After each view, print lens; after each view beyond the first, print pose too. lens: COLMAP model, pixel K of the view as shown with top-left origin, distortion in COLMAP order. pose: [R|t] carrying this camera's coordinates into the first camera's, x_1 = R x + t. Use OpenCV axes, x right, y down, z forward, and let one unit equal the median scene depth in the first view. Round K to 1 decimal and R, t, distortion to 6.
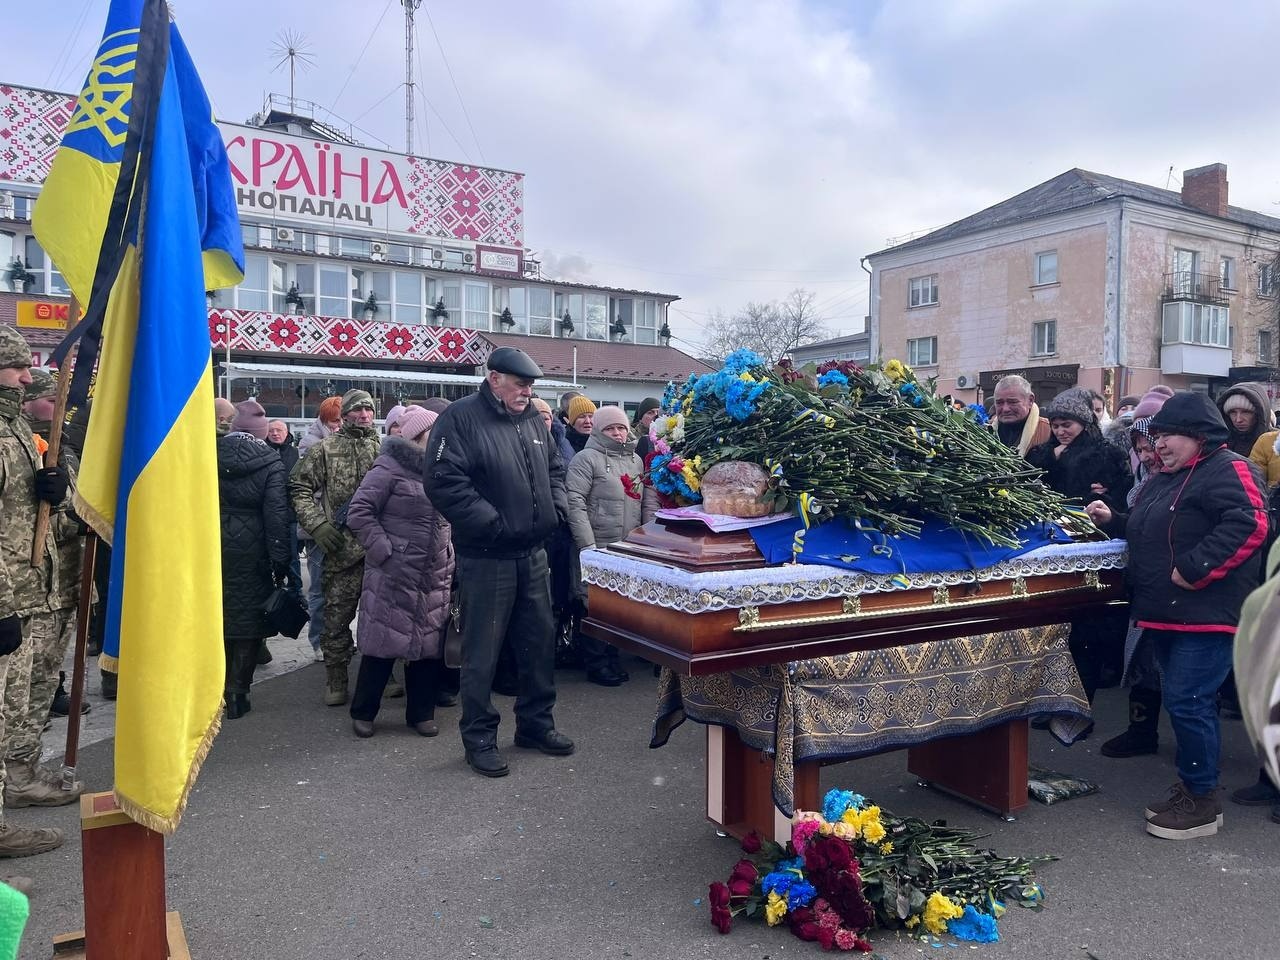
lens RADIAL K [[974.6, 0, 637.9], [0, 974.6, 476.5], [0, 0, 1]] dist [0.067123, -0.077190]
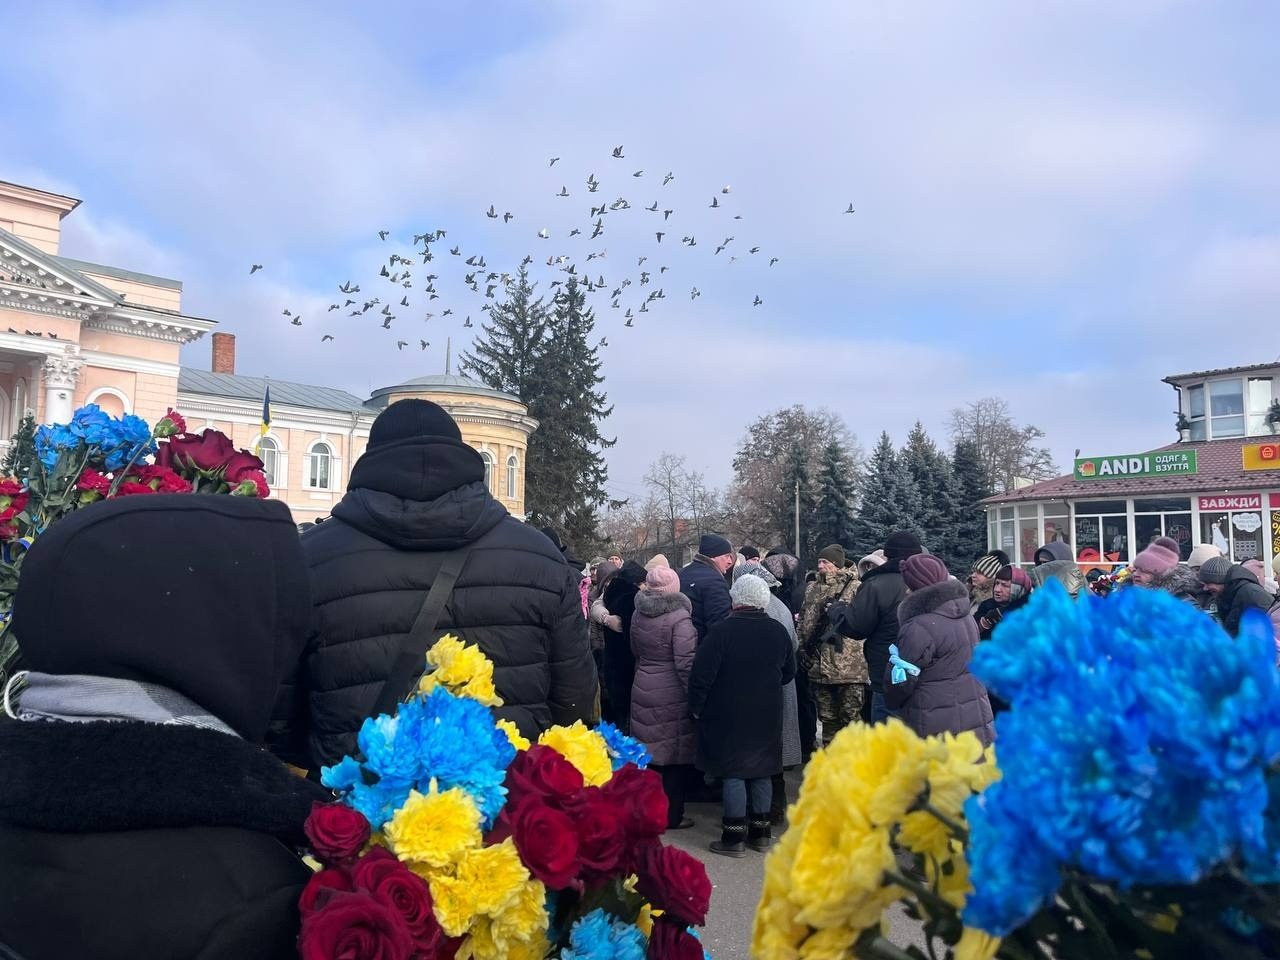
lens RADIAL K [[1022.4, 0, 655.9], [0, 1022.4, 478.8], [0, 0, 1]] dist [0.077531, -0.107449]
pose [[0.255465, -0.103283, -0.961286, 0.180129], [-0.028432, 0.993045, -0.114252, -0.003117], [0.966400, 0.056519, 0.250751, 0.109636]]
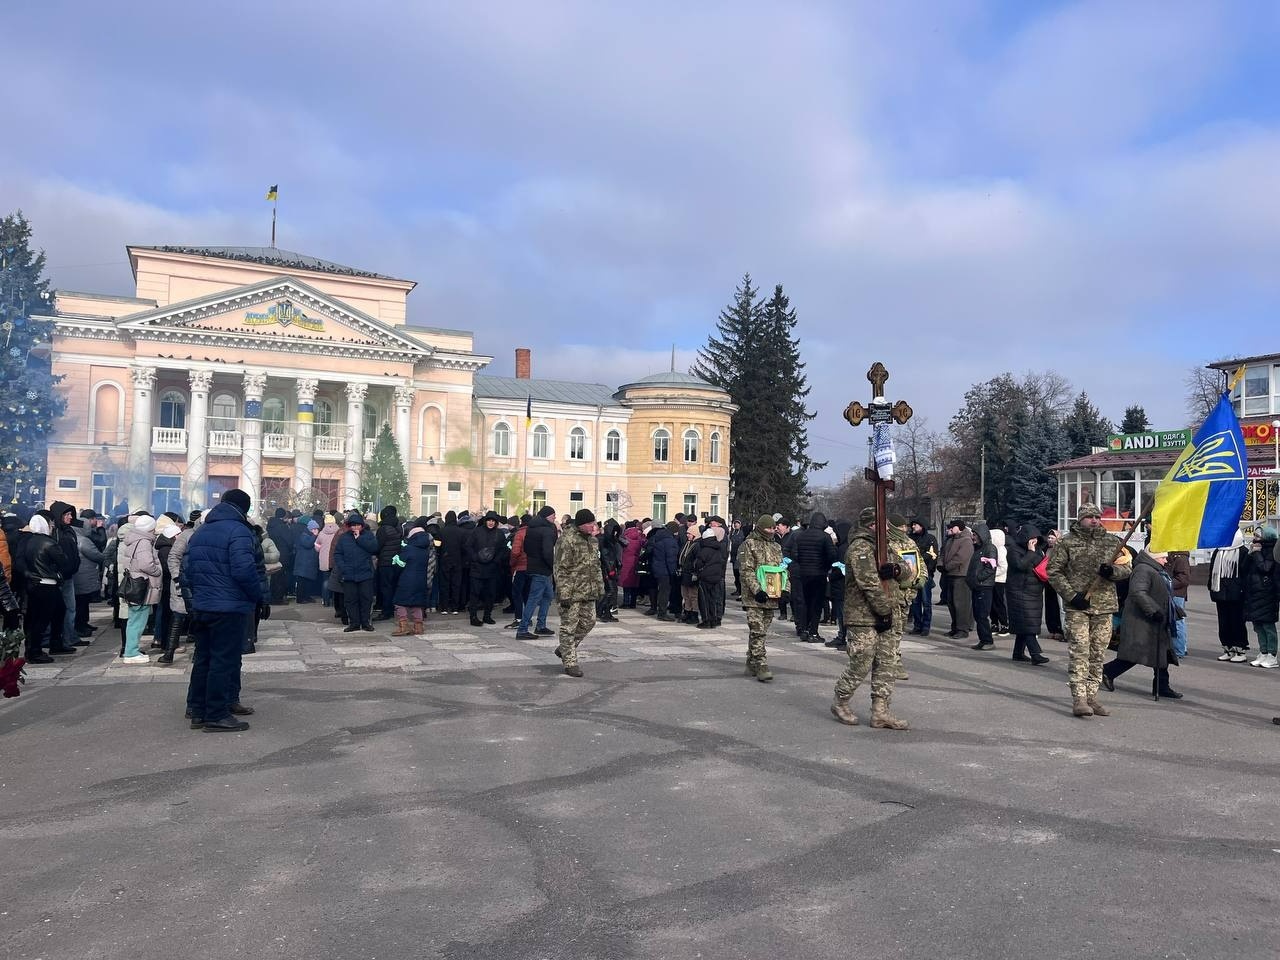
lens RADIAL K [[965.3, 0, 647.1], [0, 965.3, 473.8], [0, 0, 1]] dist [0.086595, -0.147716]
pose [[-0.086138, -0.058652, -0.994555, 0.494749], [-0.048234, 0.997340, -0.054639, -0.010218], [0.995115, 0.043265, -0.088738, 0.280286]]
